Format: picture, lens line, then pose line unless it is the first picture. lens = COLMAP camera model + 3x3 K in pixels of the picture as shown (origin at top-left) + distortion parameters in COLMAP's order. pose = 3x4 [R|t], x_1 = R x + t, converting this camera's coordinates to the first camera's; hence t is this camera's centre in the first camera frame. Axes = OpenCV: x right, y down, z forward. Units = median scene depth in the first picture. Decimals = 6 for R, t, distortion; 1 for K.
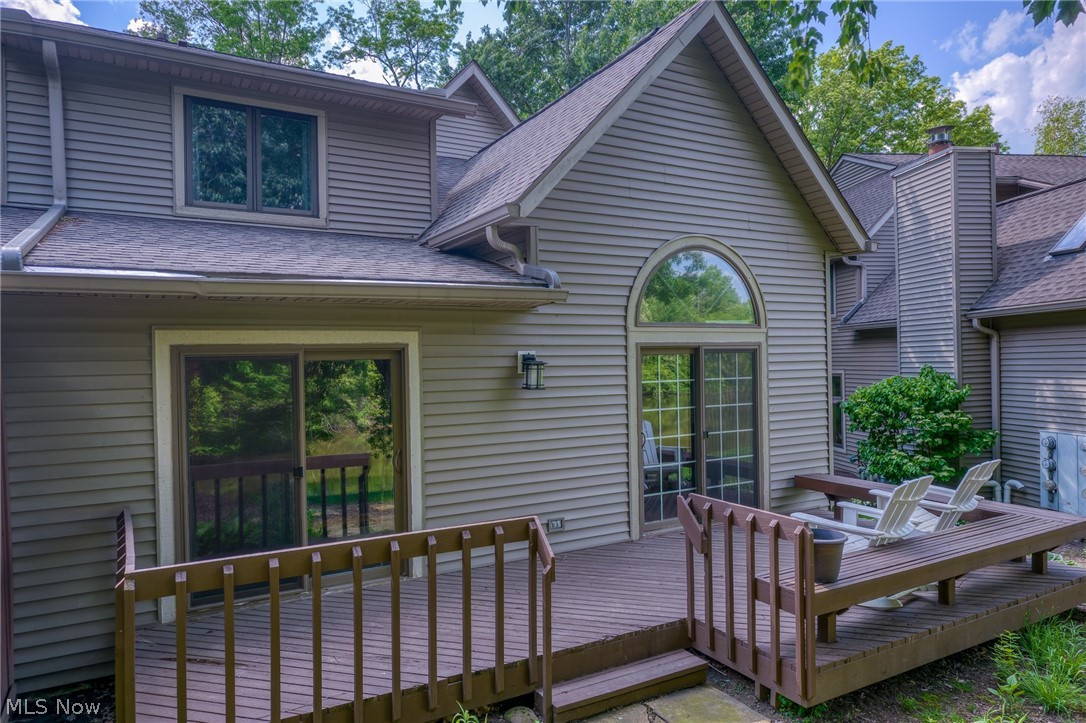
lens RADIAL K [[681.2, 0, 540.0], [0, 681.2, 365.3], [0, 0, 1]] dist [0.016533, 0.004654]
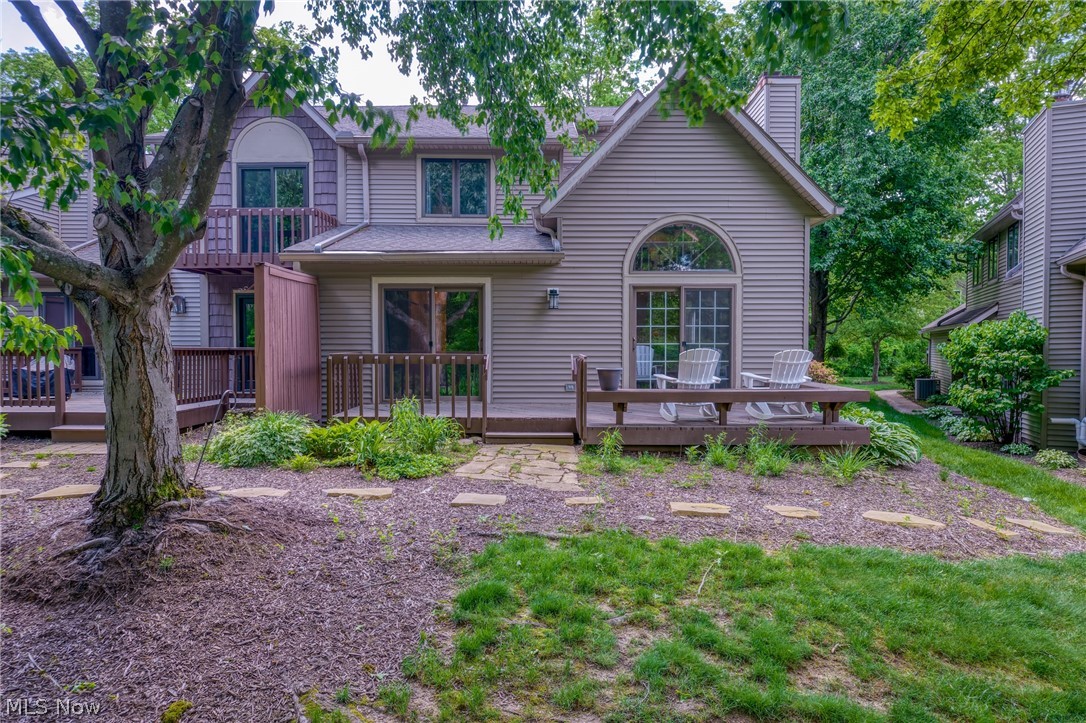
lens RADIAL K [[681.2, 0, 550.5], [0, 681.2, 363.3], [0, 0, 1]] dist [0.016533, 0.004654]
pose [[0.879922, 0.031948, -0.474043, 0.752389], [-0.019820, 0.999336, 0.030560, 0.110901], [0.474705, -0.017495, 0.879971, -0.524435]]
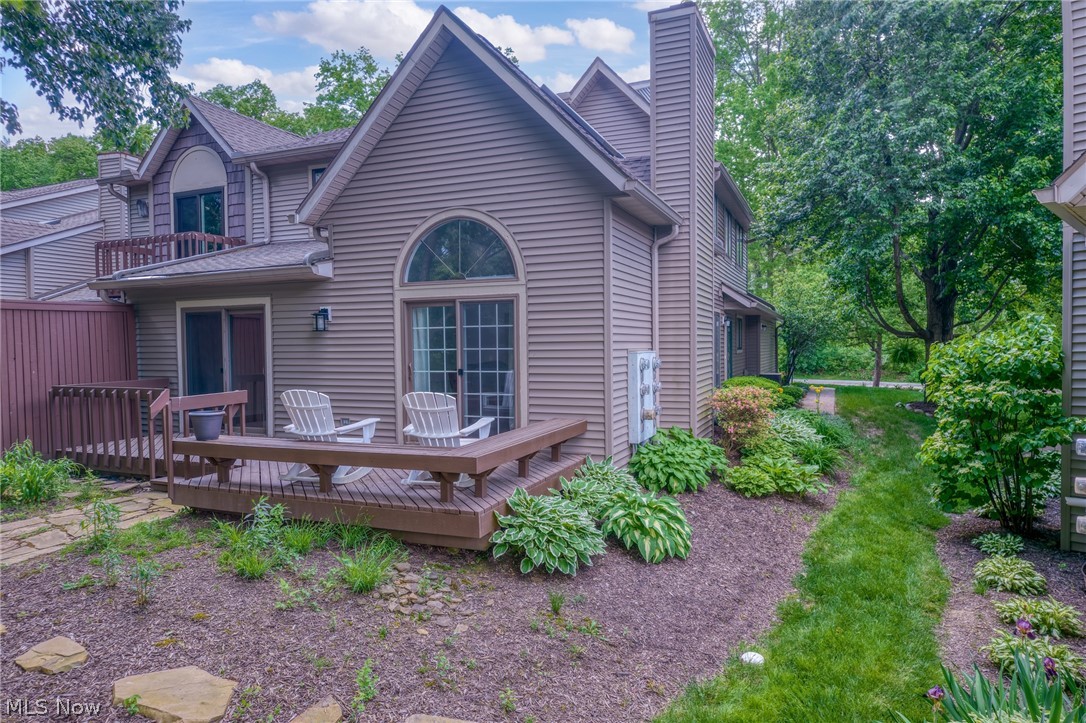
lens RADIAL K [[681.2, 0, 543.6], [0, 681.2, 361.1], [0, 0, 1]] dist [0.016533, 0.004654]
pose [[0.625020, 0.030352, -0.780019, 1.364060], [-0.005386, 0.999388, 0.034572, 0.041947], [0.780591, -0.017407, 0.624800, 0.381124]]
